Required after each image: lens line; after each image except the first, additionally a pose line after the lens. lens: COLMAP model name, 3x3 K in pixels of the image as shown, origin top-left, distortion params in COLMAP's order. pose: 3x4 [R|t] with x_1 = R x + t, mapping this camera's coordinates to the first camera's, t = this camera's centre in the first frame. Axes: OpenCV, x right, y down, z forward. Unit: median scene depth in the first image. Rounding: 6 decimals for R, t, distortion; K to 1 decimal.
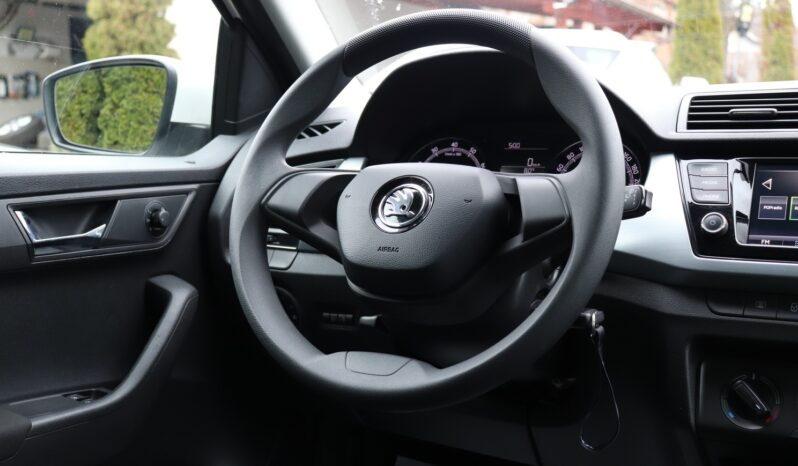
lens RADIAL K [[988.9, 0, 399.0], [0, 988.9, 233.0], [0, 0, 1]] dist [0.013532, 0.067738]
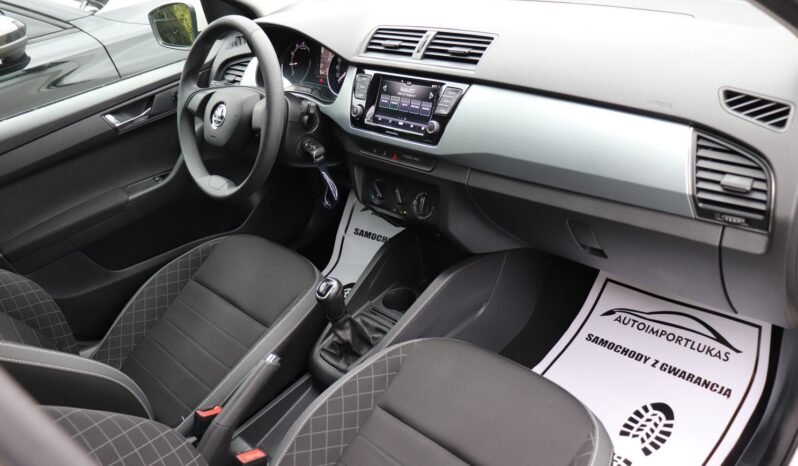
lens RADIAL K [[663.2, 0, 382.9], [0, 663.2, 230.2], [0, 0, 1]] dist [-0.158879, 0.118959]
pose [[0.934092, 0.023127, -0.356281, 0.853788], [0.137817, 0.897201, 0.419568, -0.352982], [0.329360, -0.441017, 0.834881, -0.246769]]
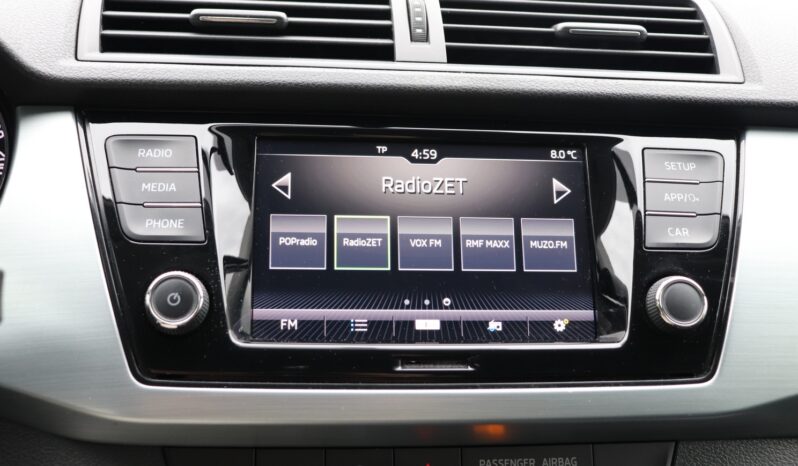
lens RADIAL K [[906.2, 0, 399.0], [0, 906.2, 233.0], [0, 0, 1]] dist [-0.078330, 0.012639]
pose [[0.835119, -0.097851, 0.541296, 0.190645], [0.009176, 0.986392, 0.164154, -0.095589], [-0.549993, -0.132121, 0.824653, 0.629575]]
